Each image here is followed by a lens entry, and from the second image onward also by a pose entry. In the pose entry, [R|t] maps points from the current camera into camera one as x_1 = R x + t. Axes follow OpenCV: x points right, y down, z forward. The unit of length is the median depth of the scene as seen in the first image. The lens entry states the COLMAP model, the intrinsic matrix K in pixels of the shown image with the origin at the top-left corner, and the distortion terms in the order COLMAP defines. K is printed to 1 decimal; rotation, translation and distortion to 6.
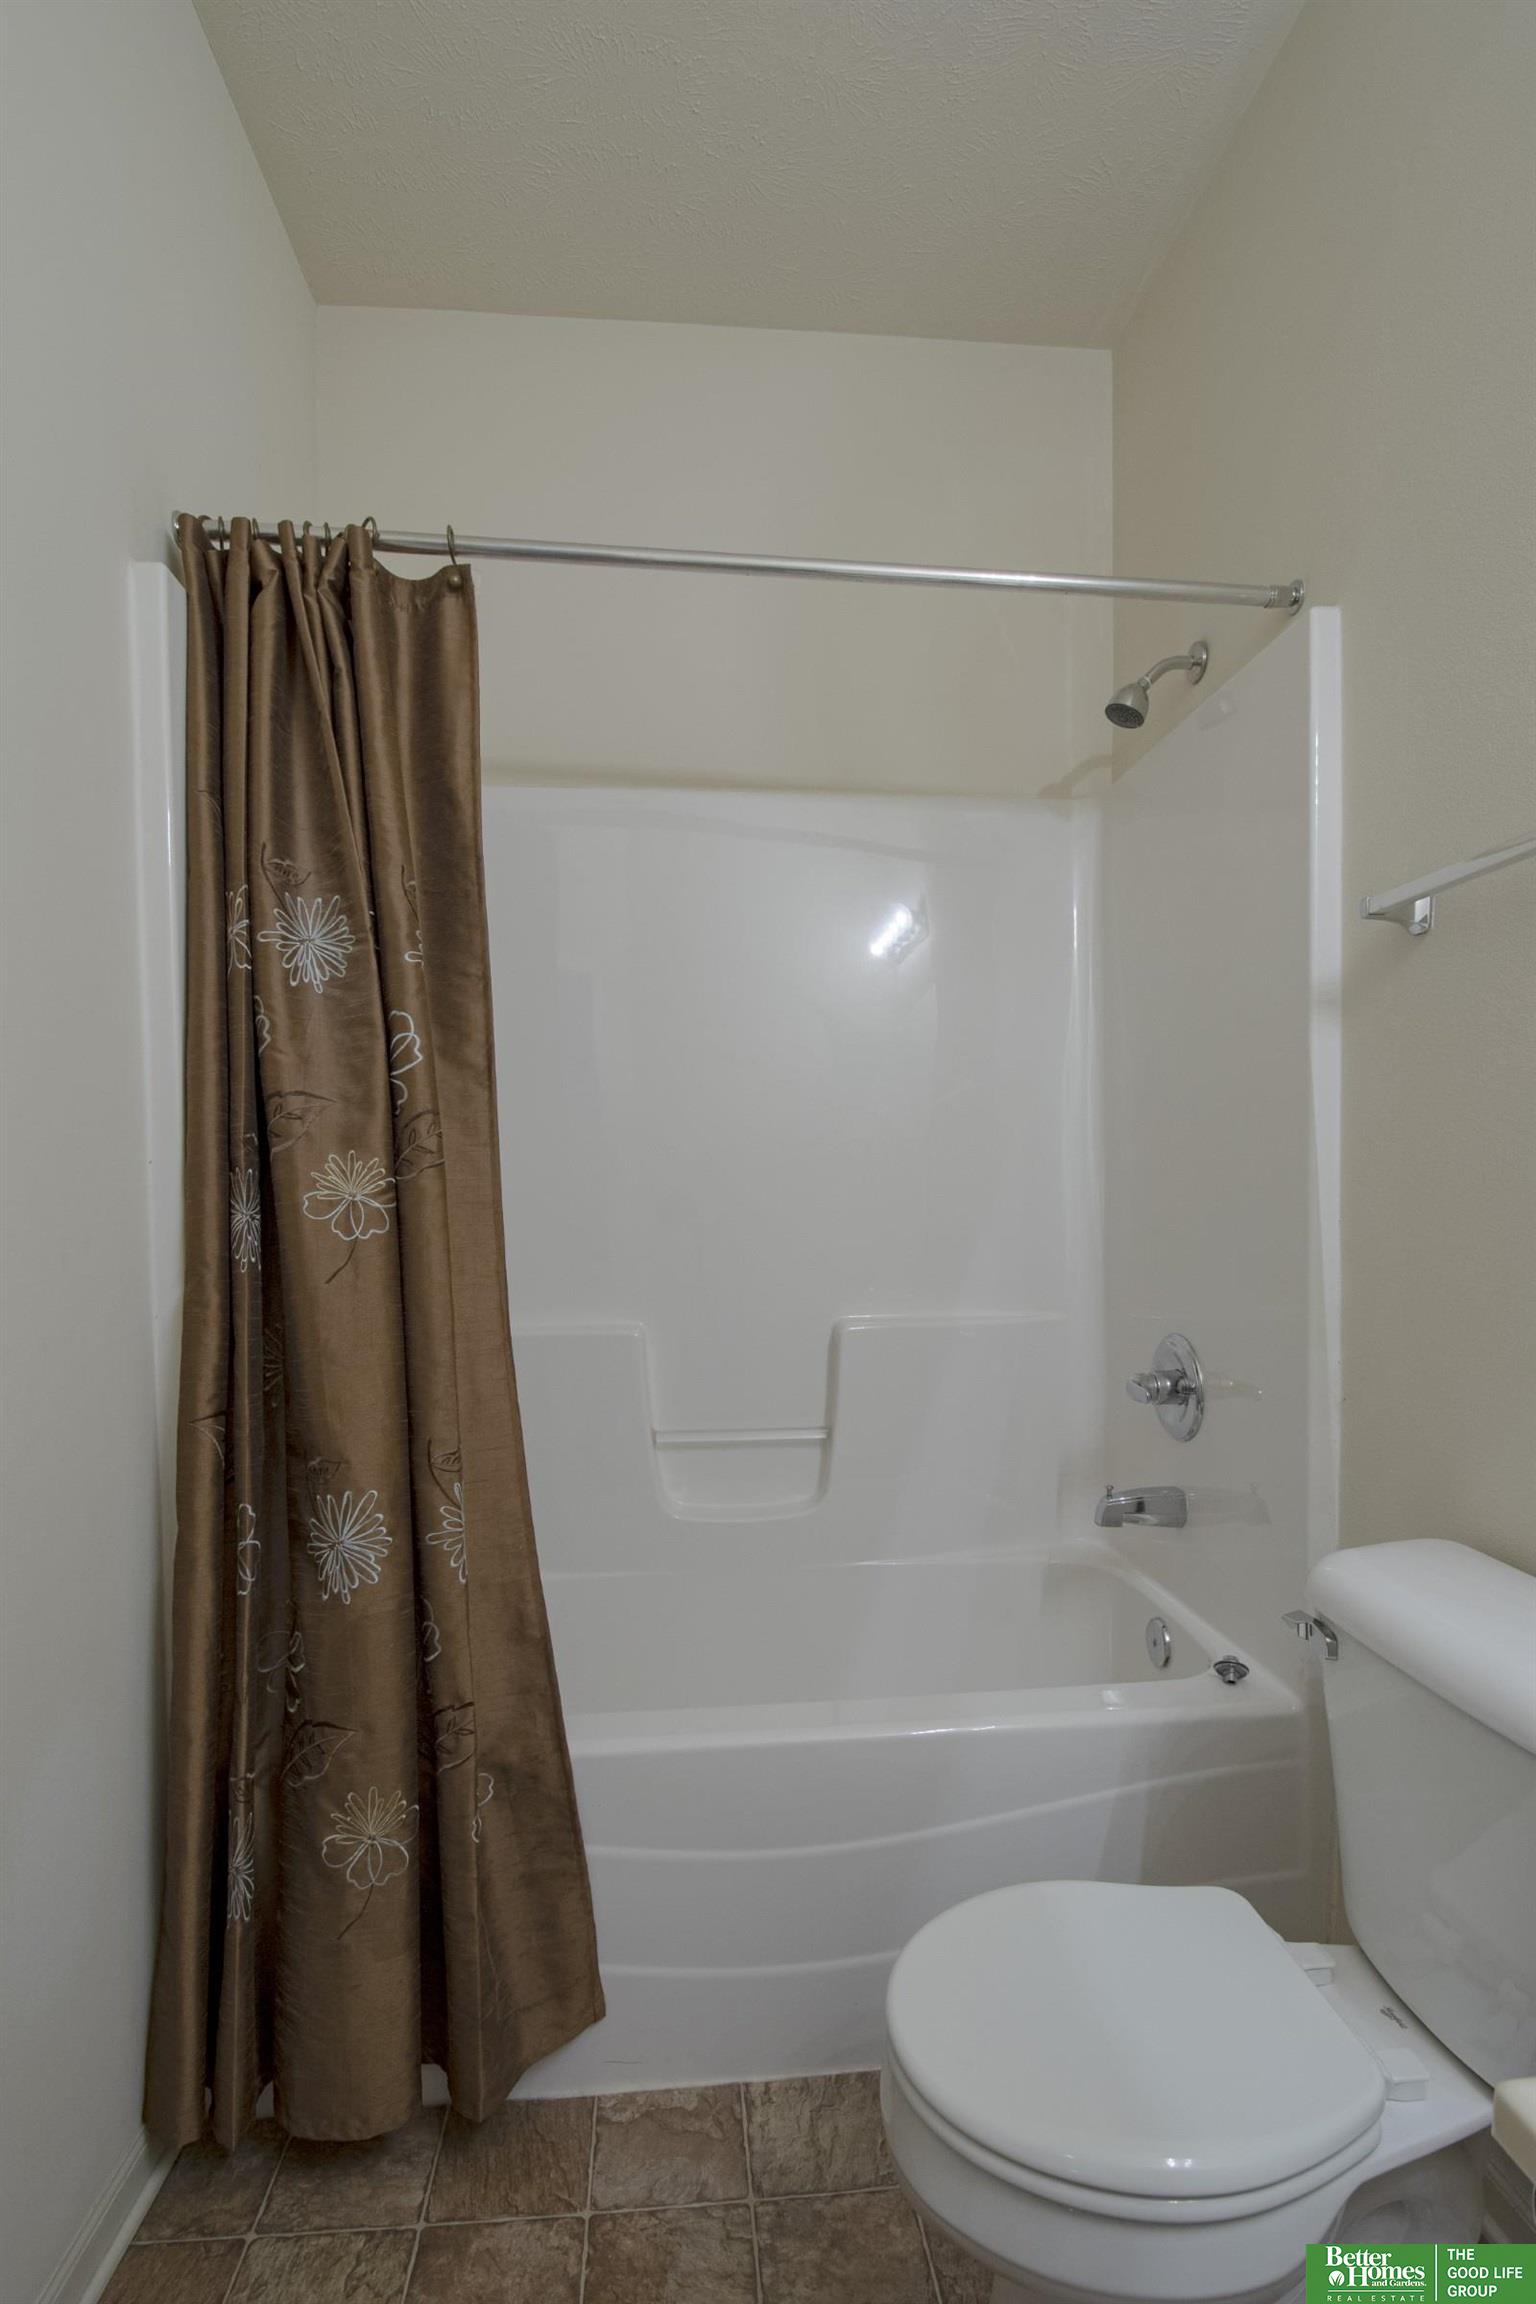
lens RADIAL K [[1134.6, 0, 778.8], [0, 1134.6, 1213.6], [0, 0, 1]] dist [0.001210, -0.017152]
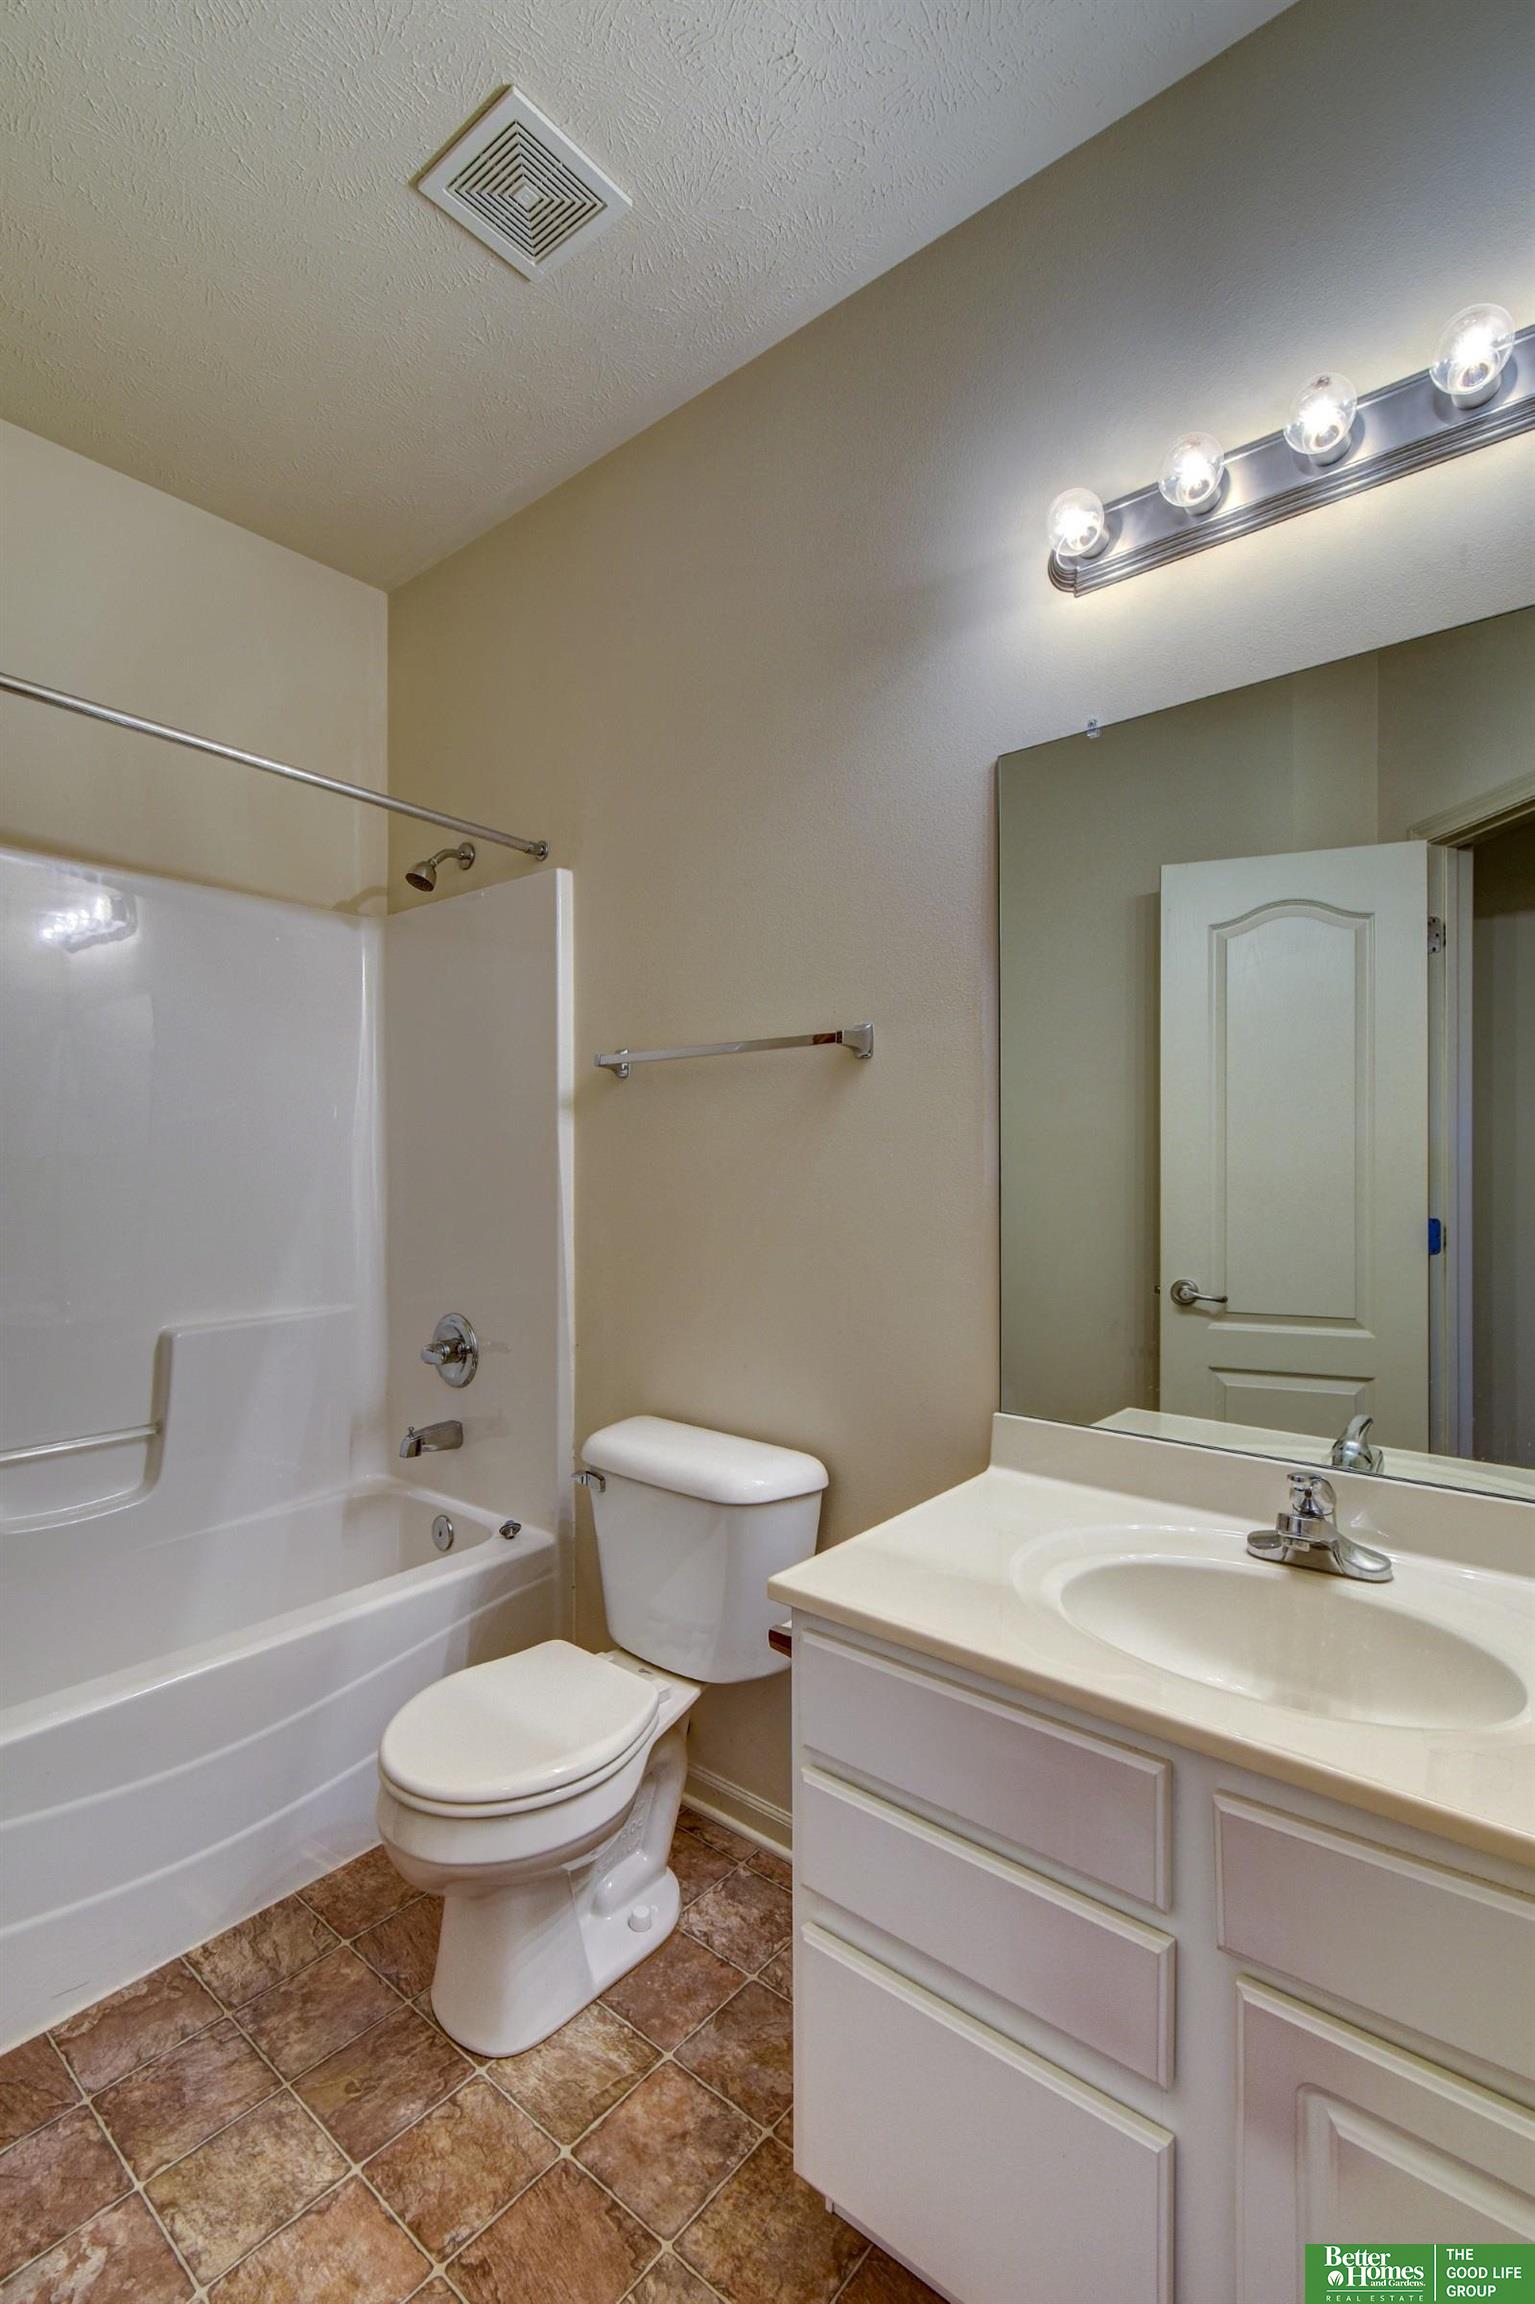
lens RADIAL K [[1027.9, 0, 767.5], [0, 1027.9, 1152.0], [0, 0, 1]] dist [-0.025793, 0.003895]
pose [[0.705618, 0.009359, 0.708531, -0.365835], [0.015351, 0.999476, -0.028489, -0.069600], [-0.708427, 0.030979, 0.705104, -0.259283]]
